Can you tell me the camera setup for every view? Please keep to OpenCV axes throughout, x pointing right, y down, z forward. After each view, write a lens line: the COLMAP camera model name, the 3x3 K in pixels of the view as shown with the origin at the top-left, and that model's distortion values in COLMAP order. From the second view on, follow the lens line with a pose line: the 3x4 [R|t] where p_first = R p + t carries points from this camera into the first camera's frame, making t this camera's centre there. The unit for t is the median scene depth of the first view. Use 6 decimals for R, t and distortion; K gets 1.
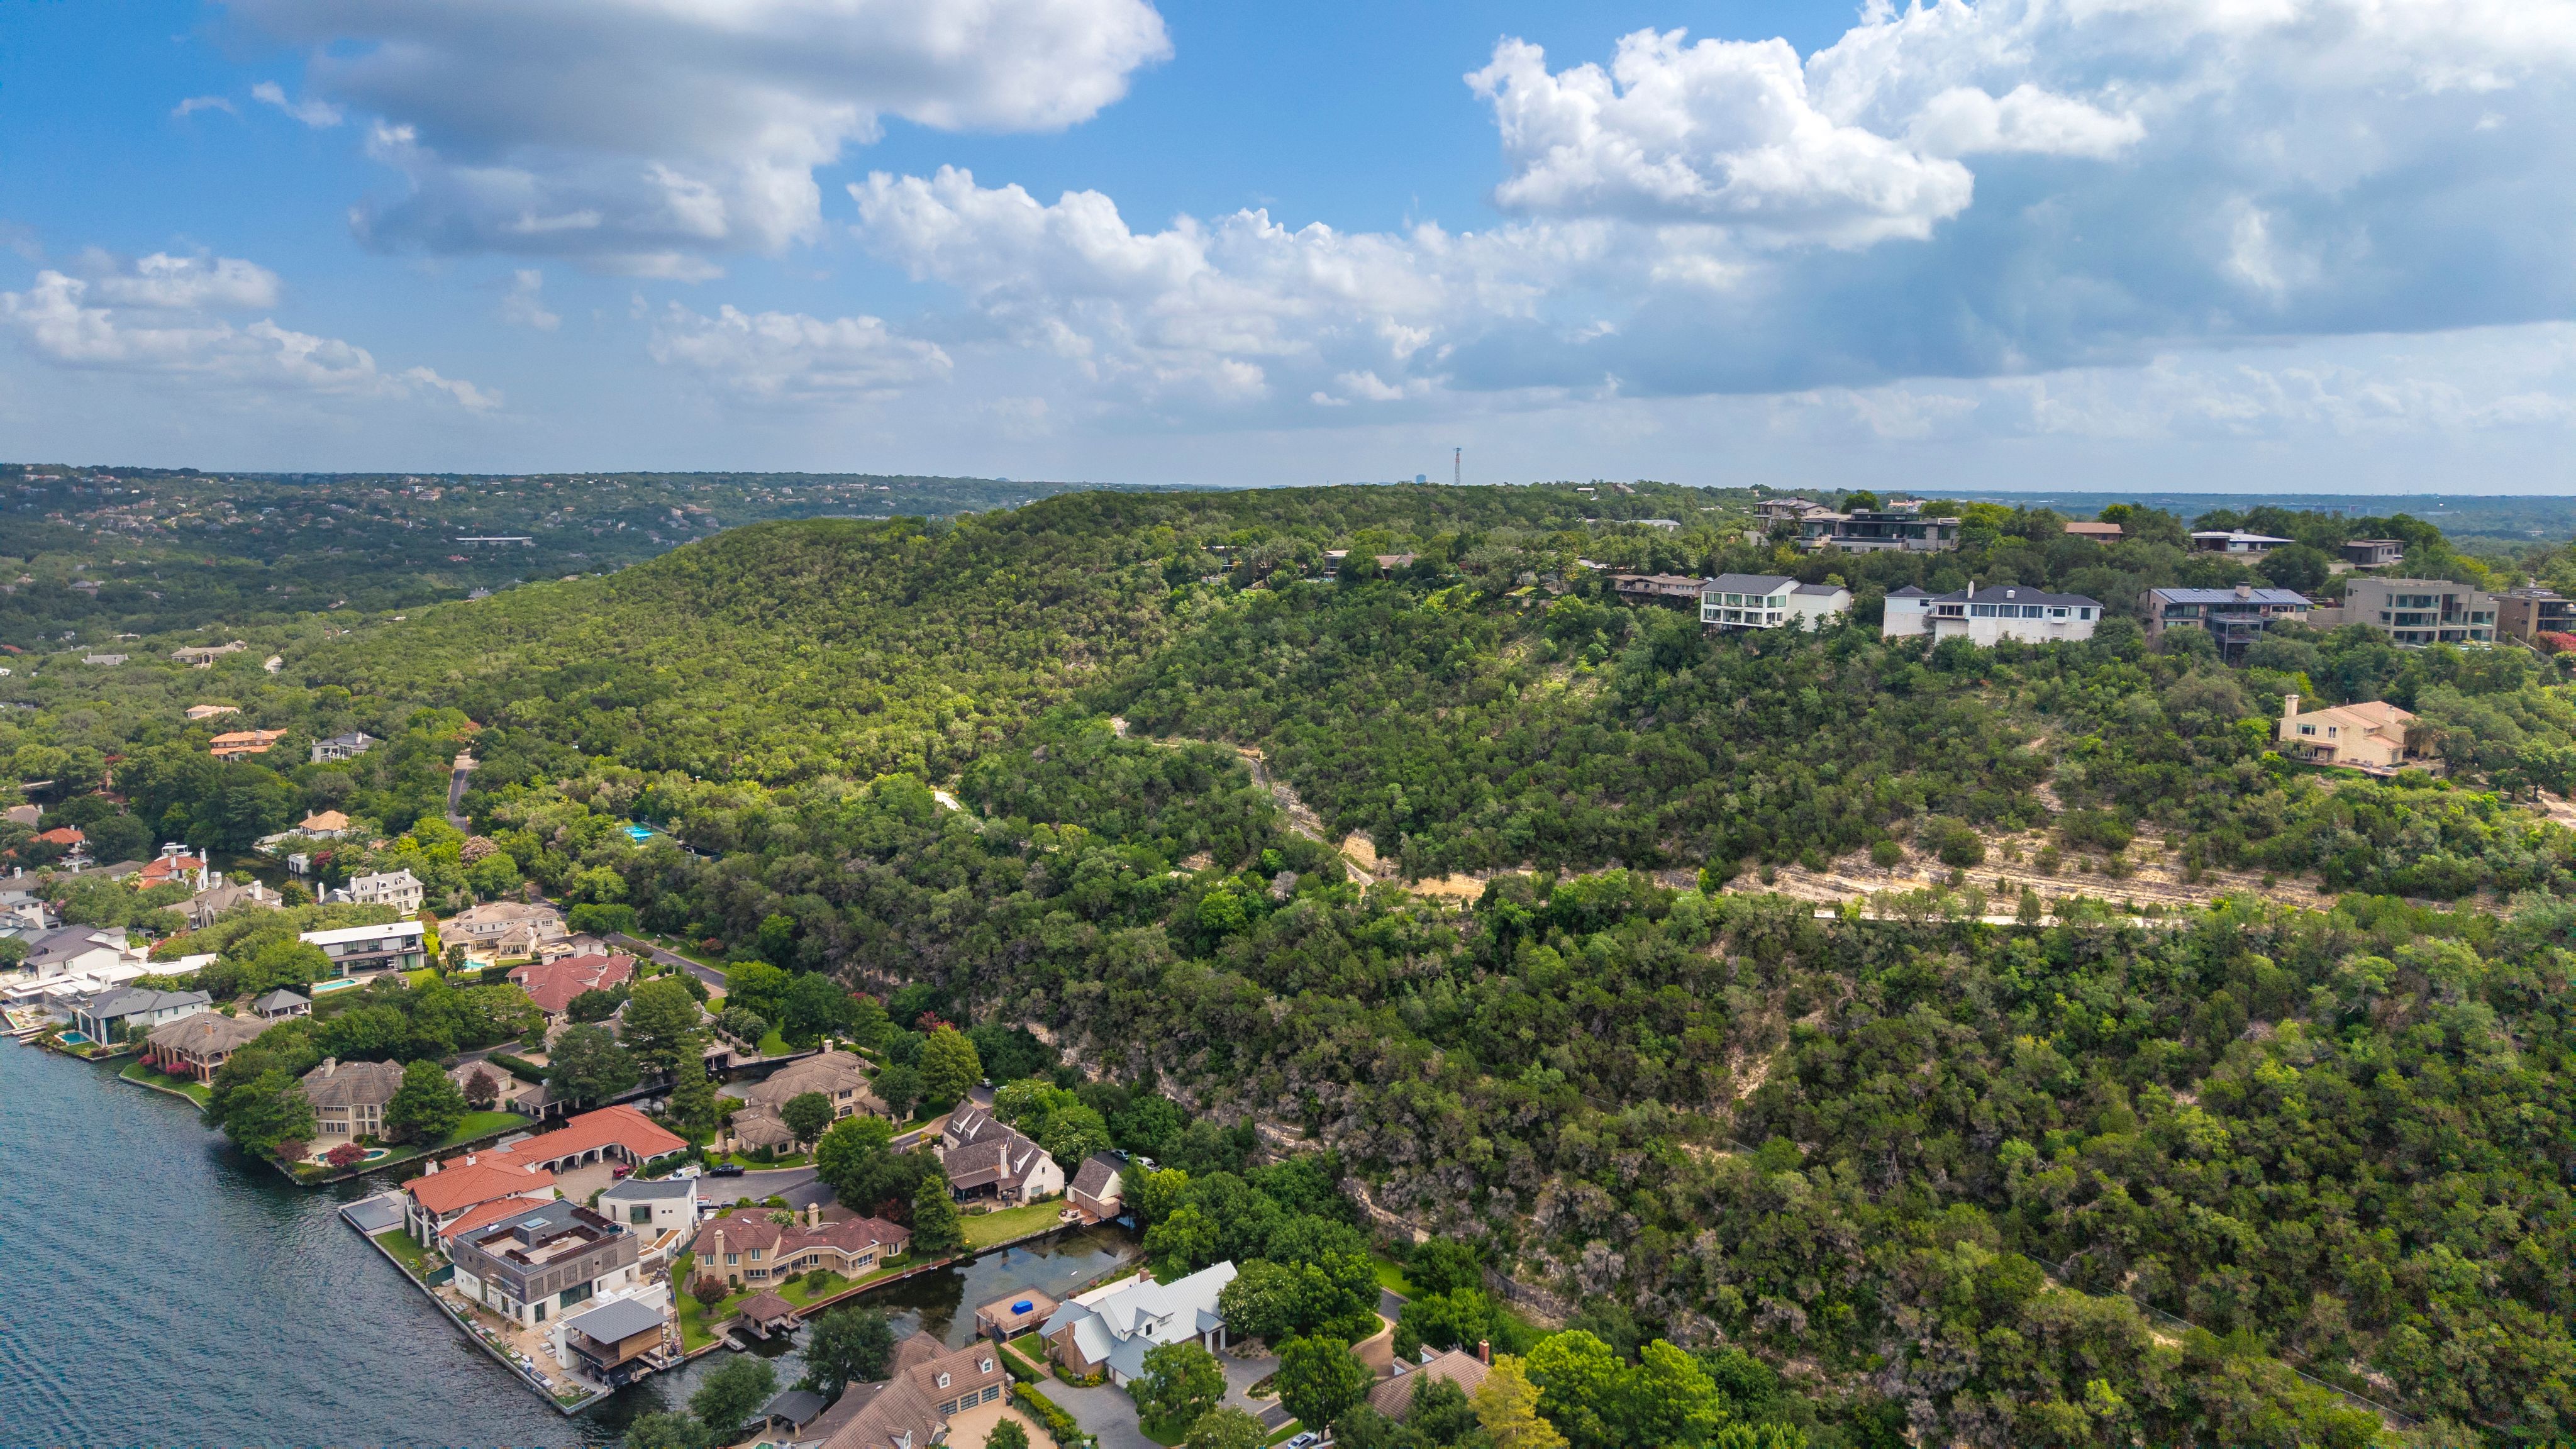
lens RADIAL K [[1730.2, 0, 1291.4], [0, 1730.2, 785.2], [0, 0, 1]] dist [0.028283, -0.038002]
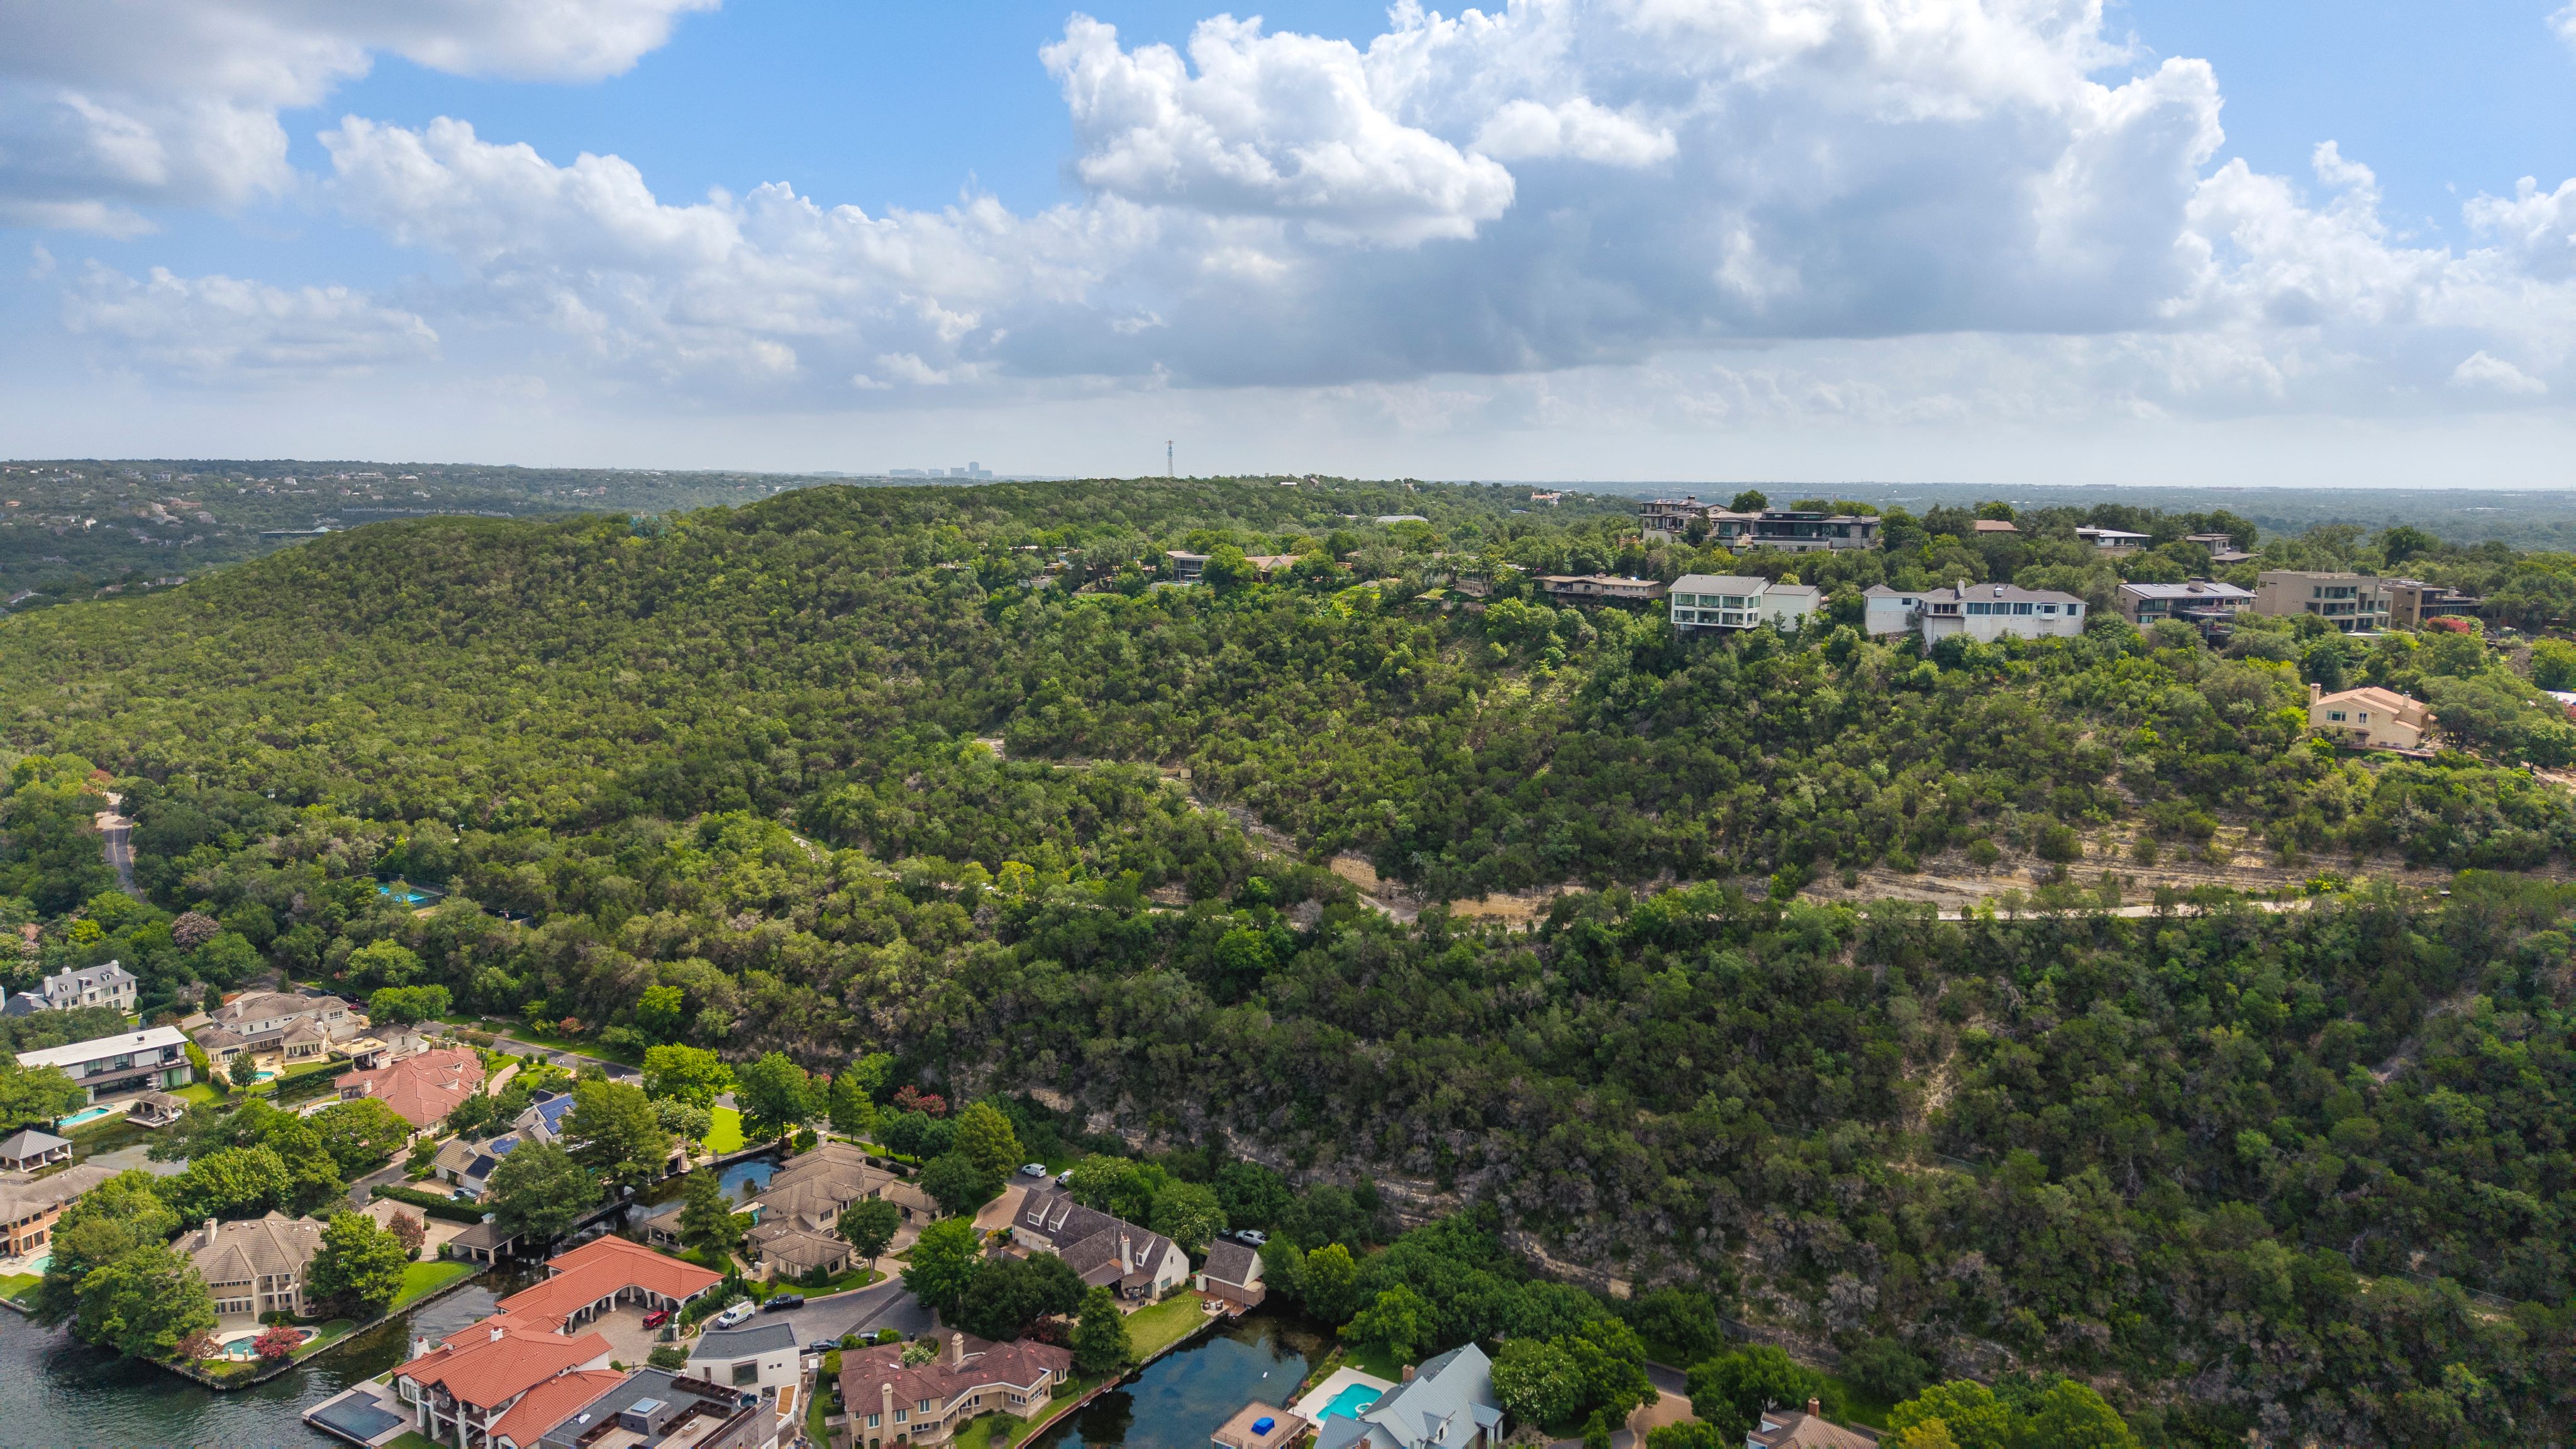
lens RADIAL K [[1730.2, 0, 1291.4], [0, 1730.2, 785.2], [0, 0, 1]] dist [0.028283, -0.038002]
pose [[0.964443, -0.047728, 0.259944, -0.229491], [0.045755, 0.998860, 0.013638, -0.023936], [-0.260299, -0.001260, 0.965527, 0.091303]]
